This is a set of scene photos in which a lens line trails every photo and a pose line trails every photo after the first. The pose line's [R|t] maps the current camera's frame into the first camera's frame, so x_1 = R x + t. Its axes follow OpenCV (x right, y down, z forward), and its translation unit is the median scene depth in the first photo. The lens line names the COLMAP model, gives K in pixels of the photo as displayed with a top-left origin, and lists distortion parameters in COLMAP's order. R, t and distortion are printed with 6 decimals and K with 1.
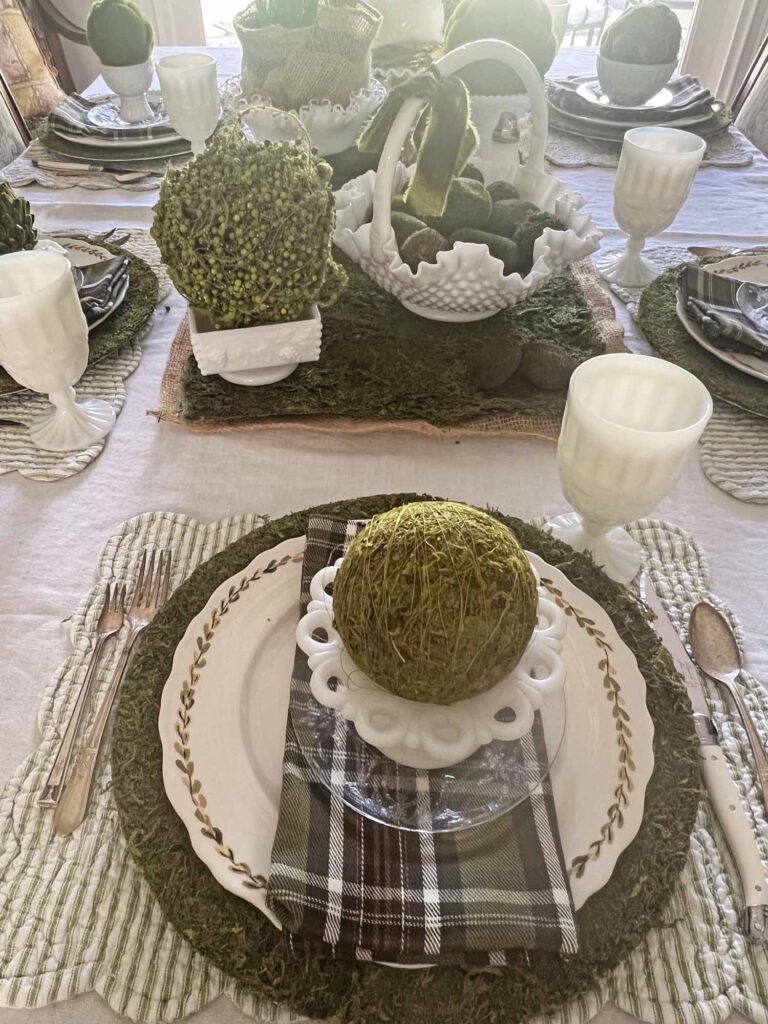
lens RADIAL K [[728.3, 0, 347.6], [0, 728.3, 509.0], [0, 0, 1]] dist [-0.005751, 0.001192]
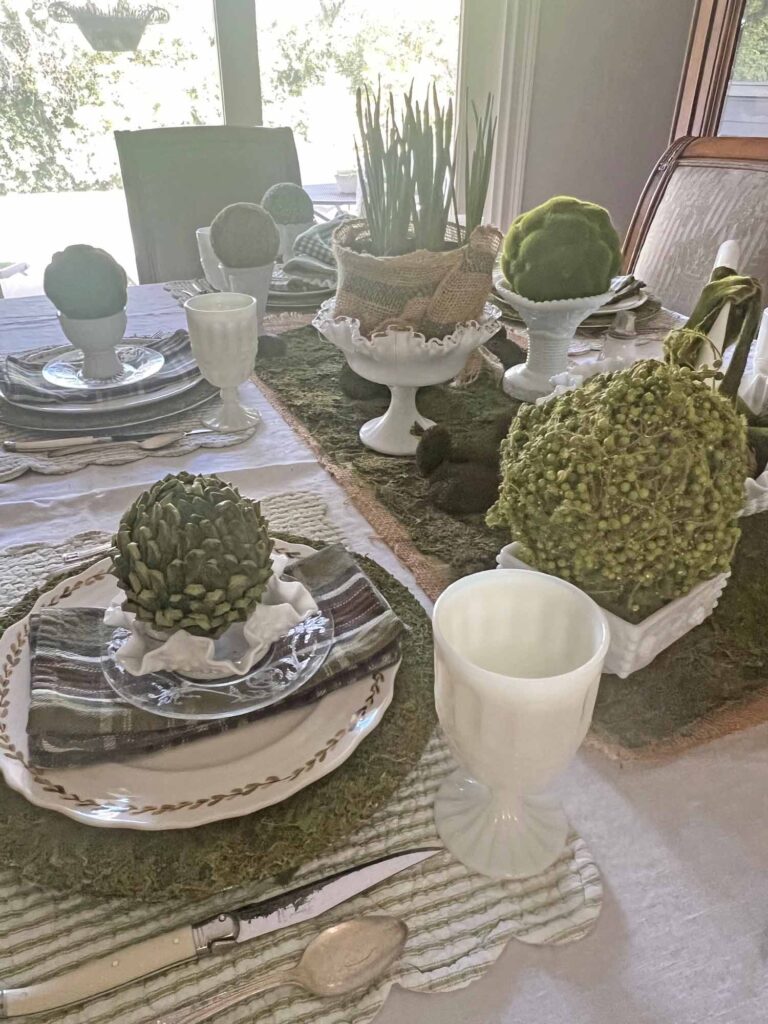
lens RADIAL K [[728.3, 0, 347.6], [0, 728.3, 509.0], [0, 0, 1]] dist [-0.005751, 0.001192]
pose [[0.904090, -0.208235, 0.373175, -0.421489], [0.296846, 0.934198, -0.197878, -0.173943], [-0.307415, 0.289675, 0.906413, 0.249437]]
